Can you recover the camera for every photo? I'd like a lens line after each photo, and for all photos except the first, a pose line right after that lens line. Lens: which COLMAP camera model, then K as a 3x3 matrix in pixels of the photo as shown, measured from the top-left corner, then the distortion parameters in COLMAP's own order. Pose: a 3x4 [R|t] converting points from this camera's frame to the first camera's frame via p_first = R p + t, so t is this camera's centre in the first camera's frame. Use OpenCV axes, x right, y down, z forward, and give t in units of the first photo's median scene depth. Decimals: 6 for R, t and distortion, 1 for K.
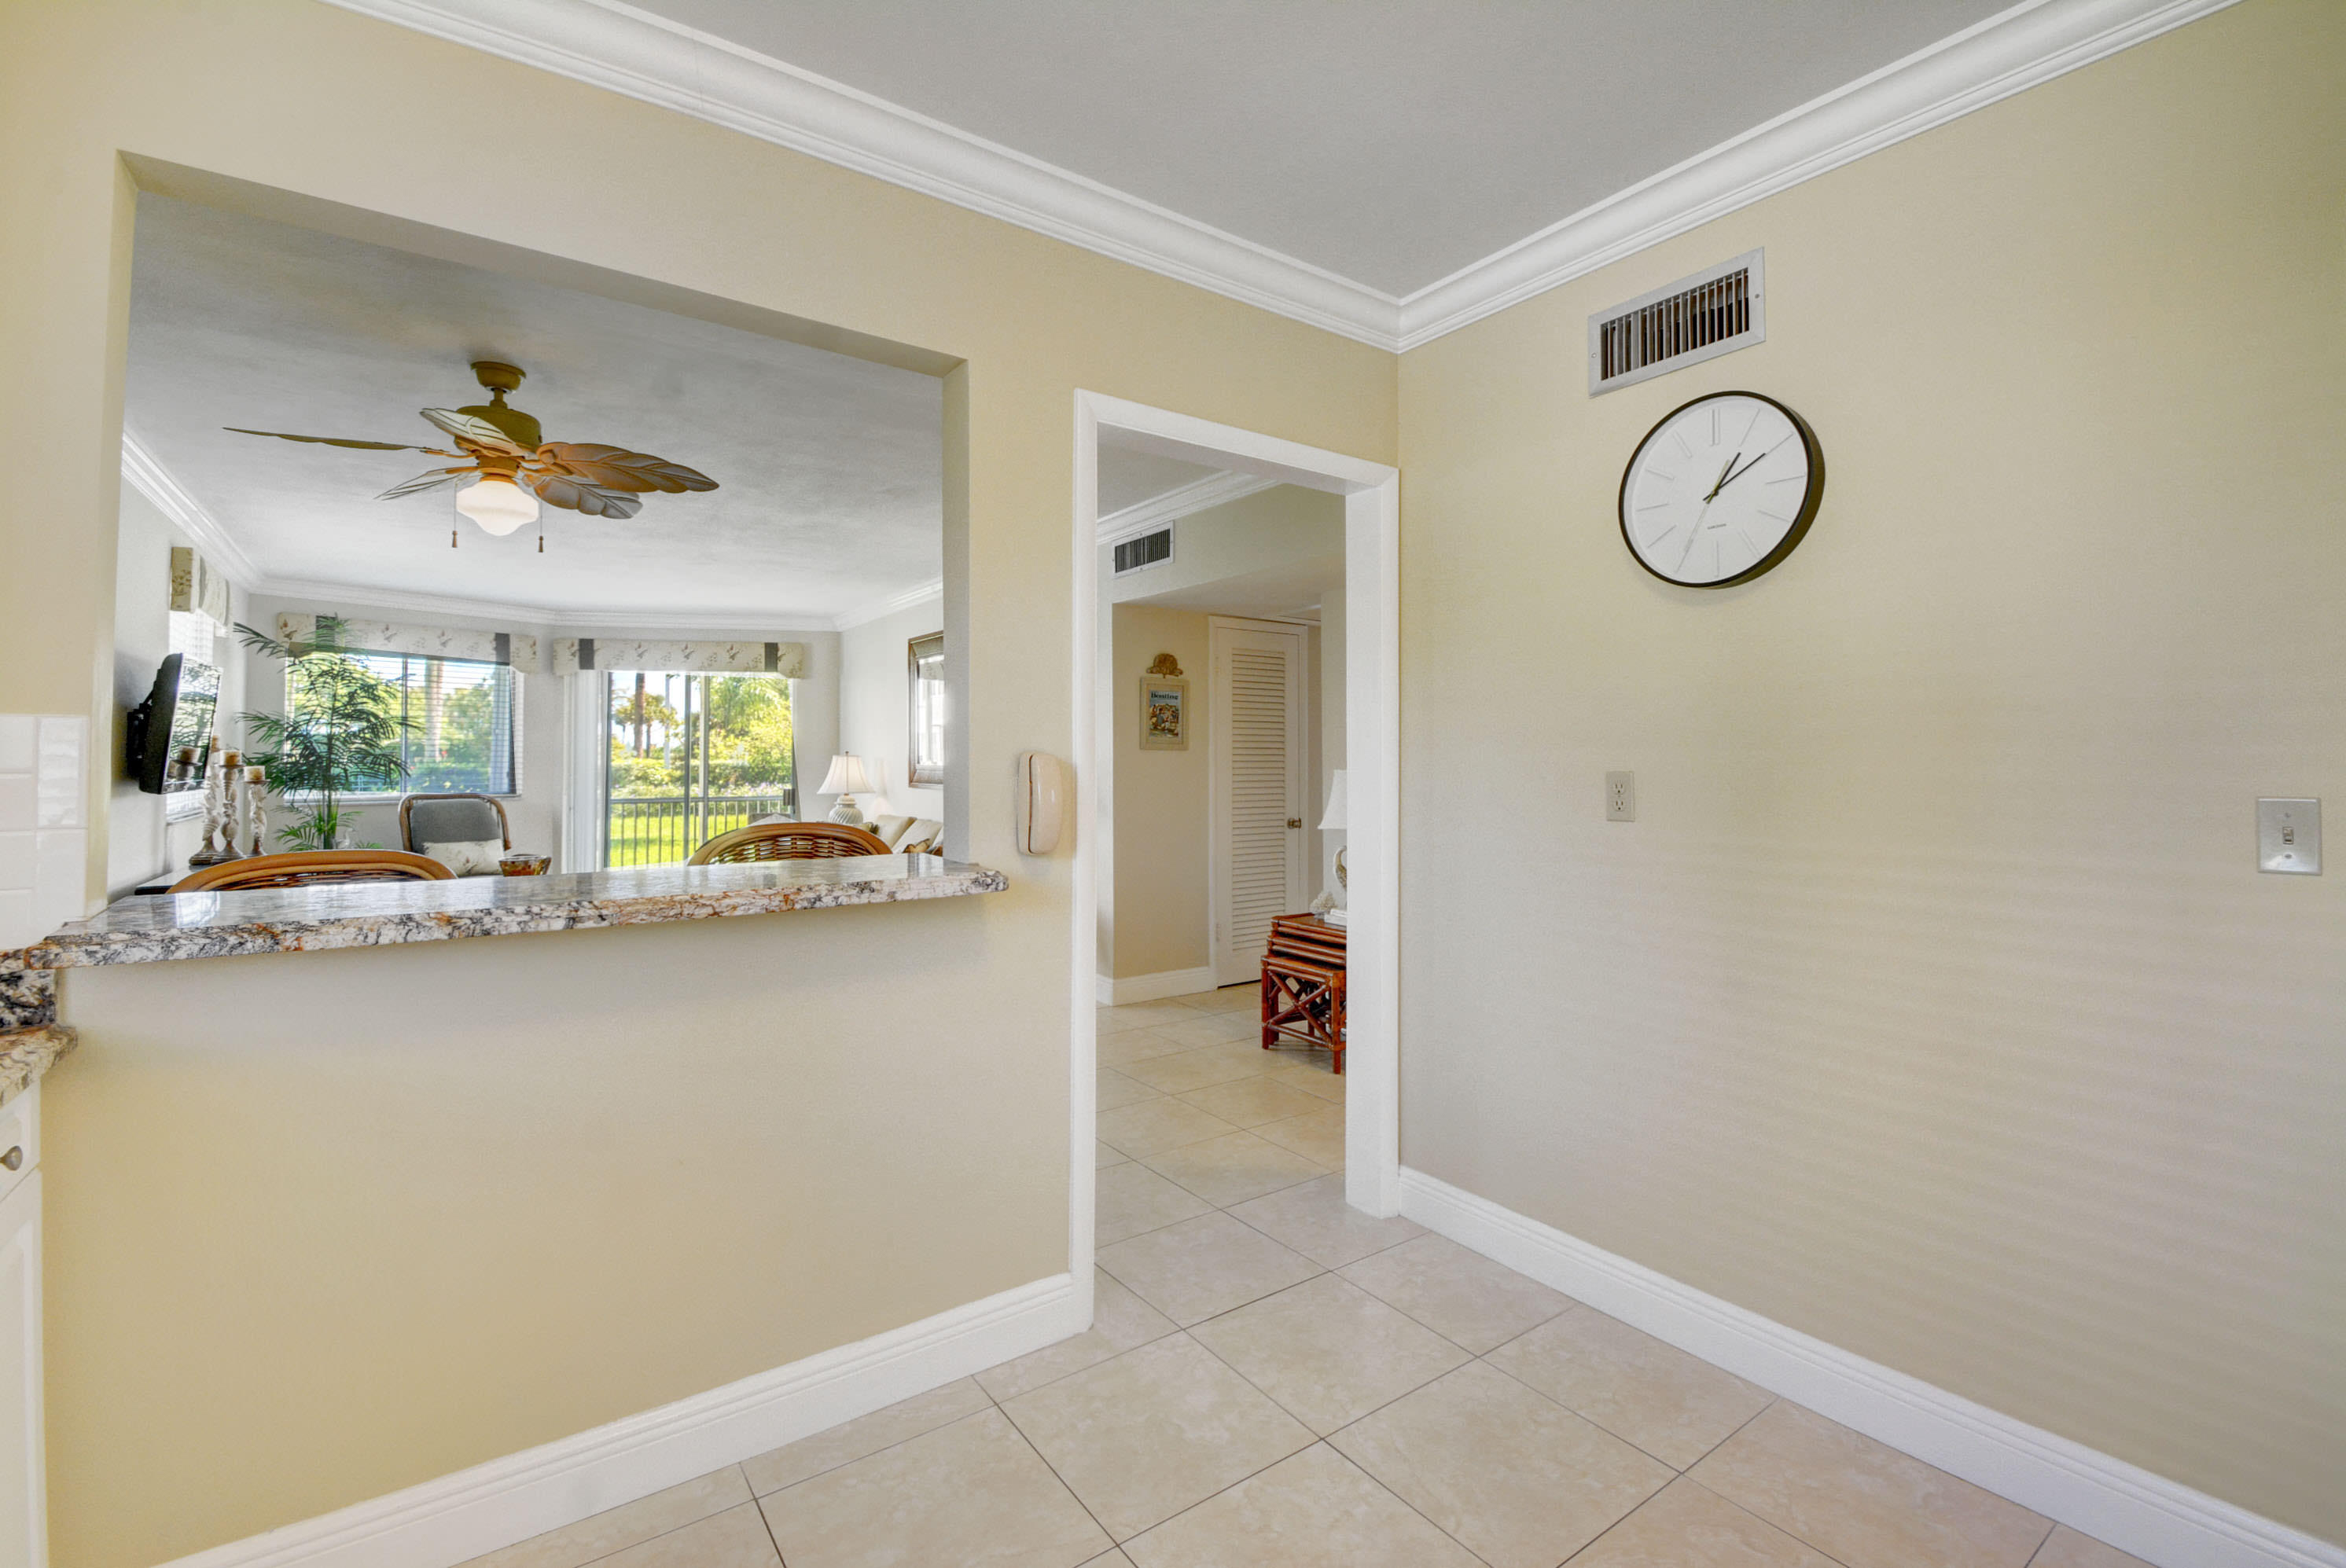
lens RADIAL K [[1033.2, 0, 1167.1], [0, 1033.2, 750.5], [0, 0, 1]] dist [0.011118, -0.014723]
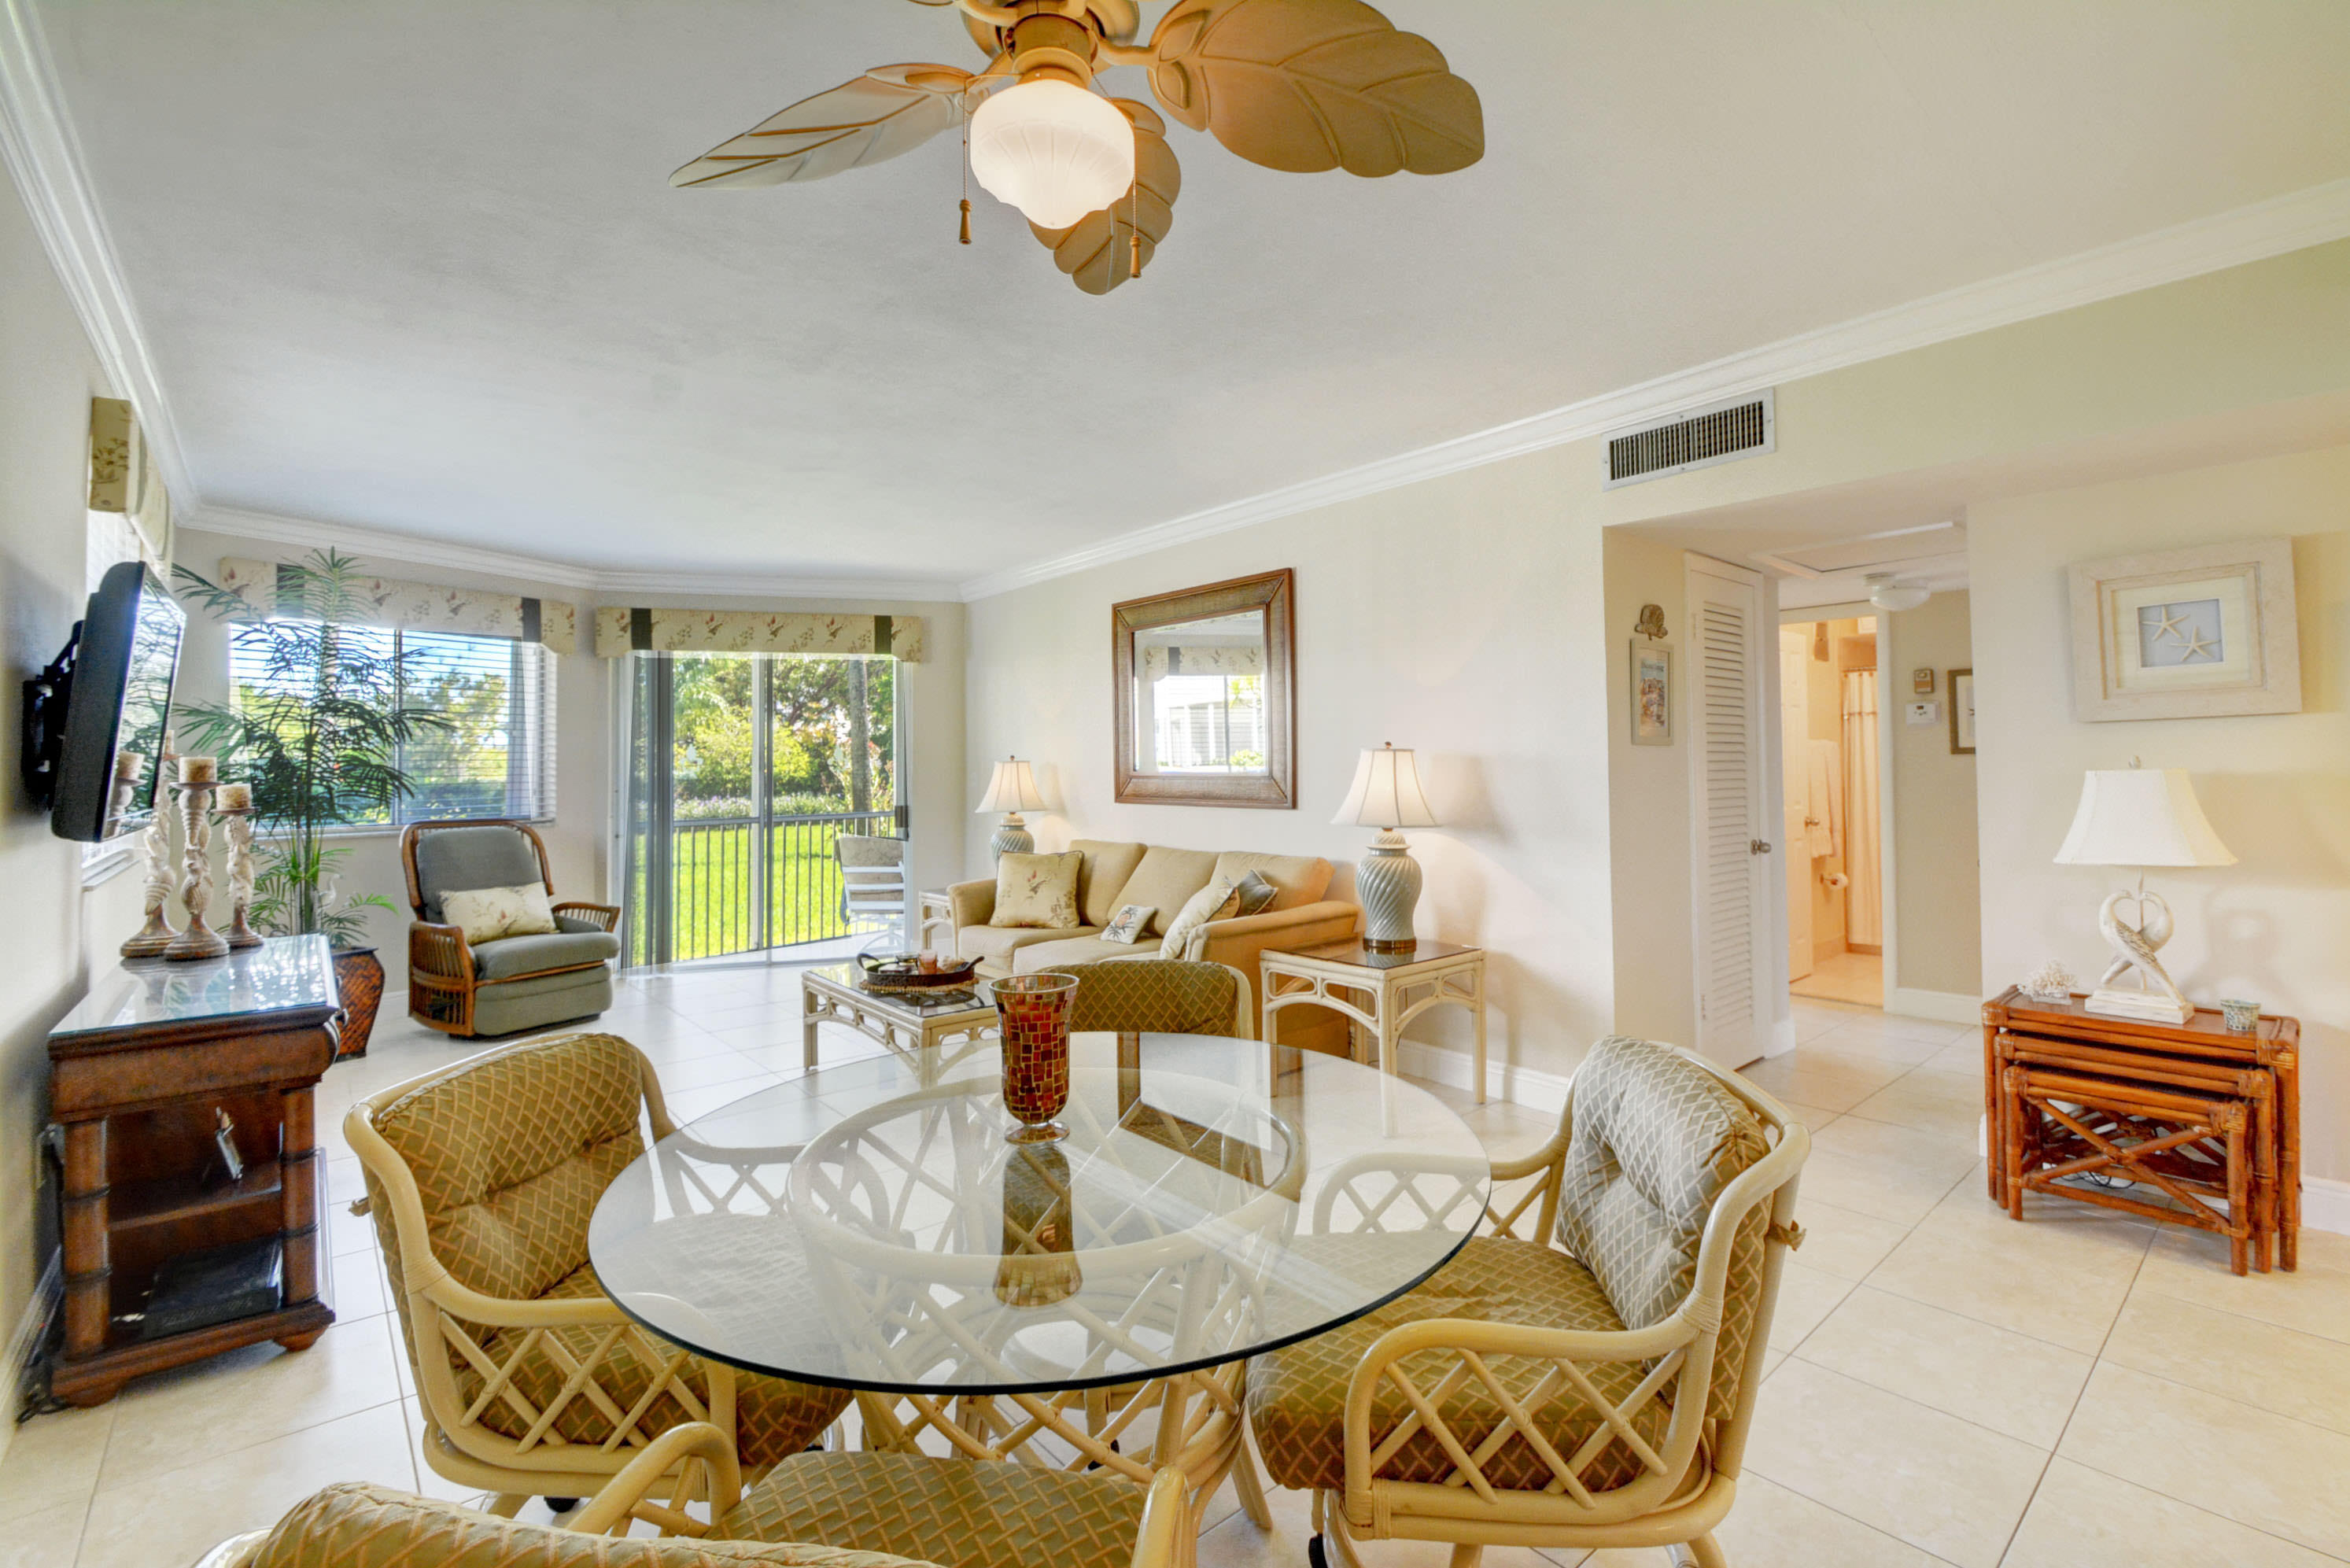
lens RADIAL K [[1024.4, 0, 1161.5], [0, 1024.4, 748.0], [0, 0, 1]] dist [0.011320, -0.014422]
pose [[0.996091, -0.008196, 0.087953, -0.308254], [0.009012, 0.999920, -0.008888, 0.003448], [-0.087873, 0.009646, 0.996085, 0.281182]]
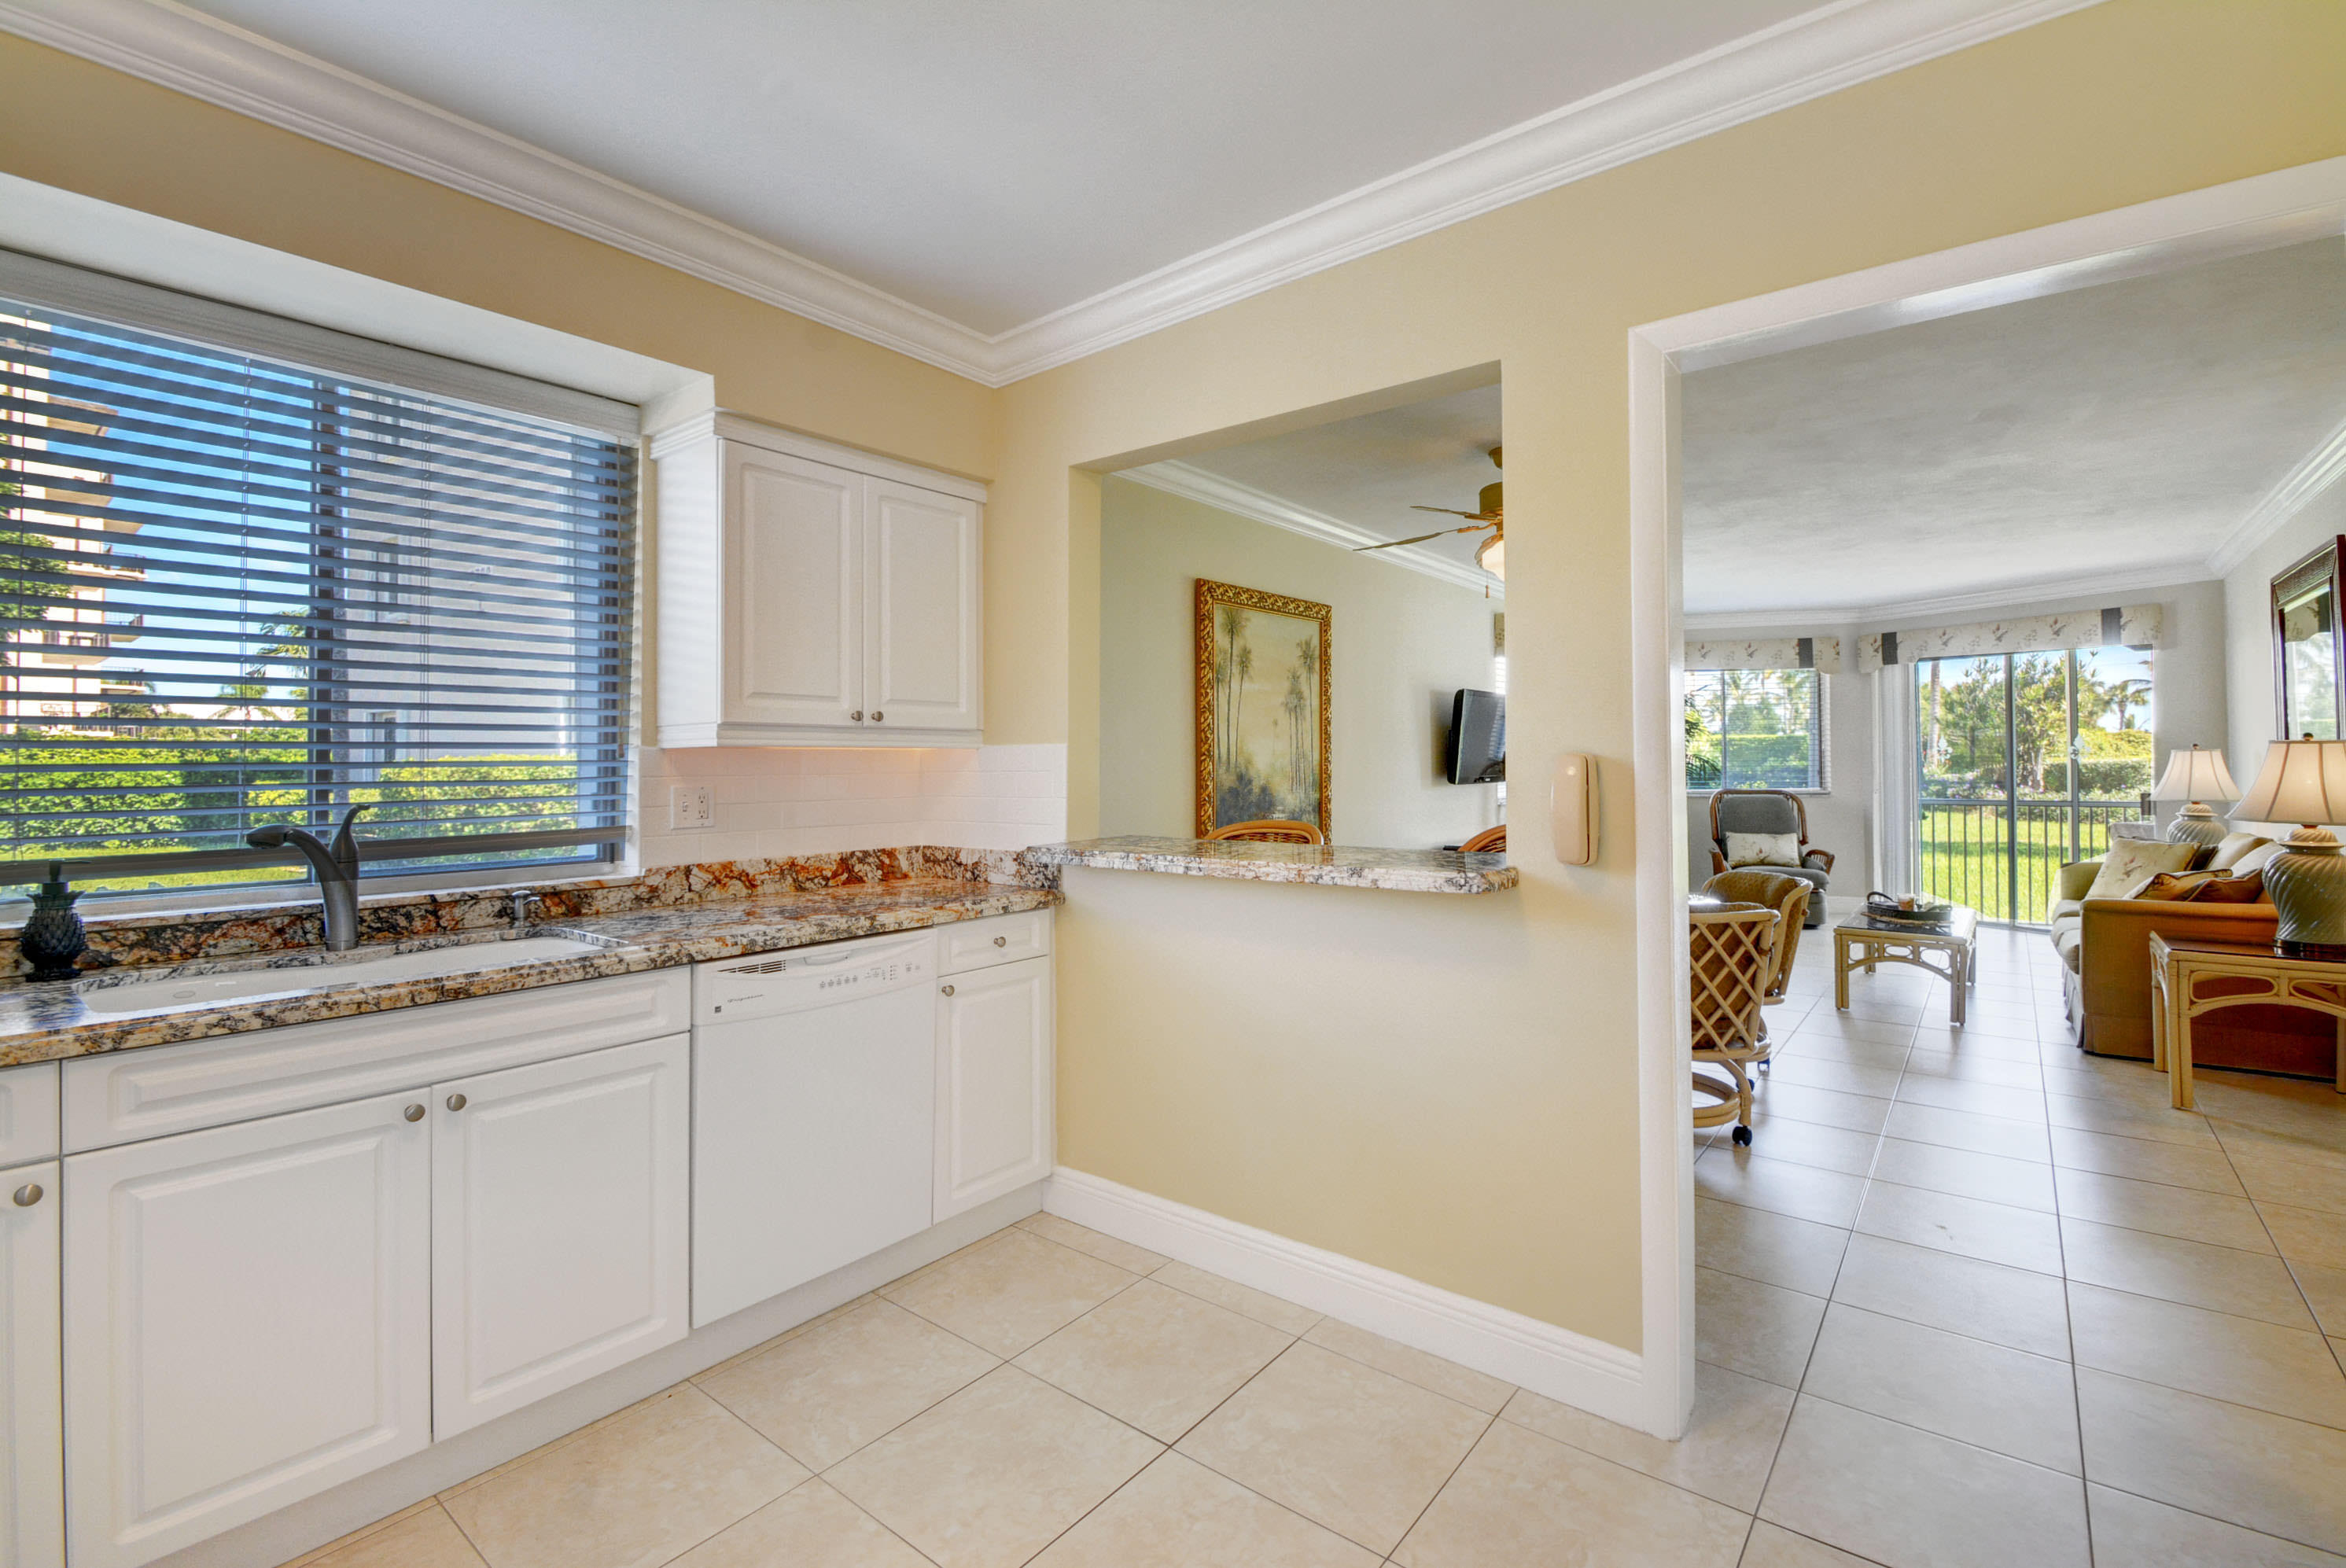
lens RADIAL K [[1022.7, 0, 1209.6], [0, 1022.7, 752.3], [0, 0, 1]] dist [0.009054, -0.015108]
pose [[0.291123, -0.012408, -0.956605, 0.205057], [0.016664, 0.999830, -0.007897, 0.000988], [0.956540, -0.013642, 0.291280, 0.137243]]
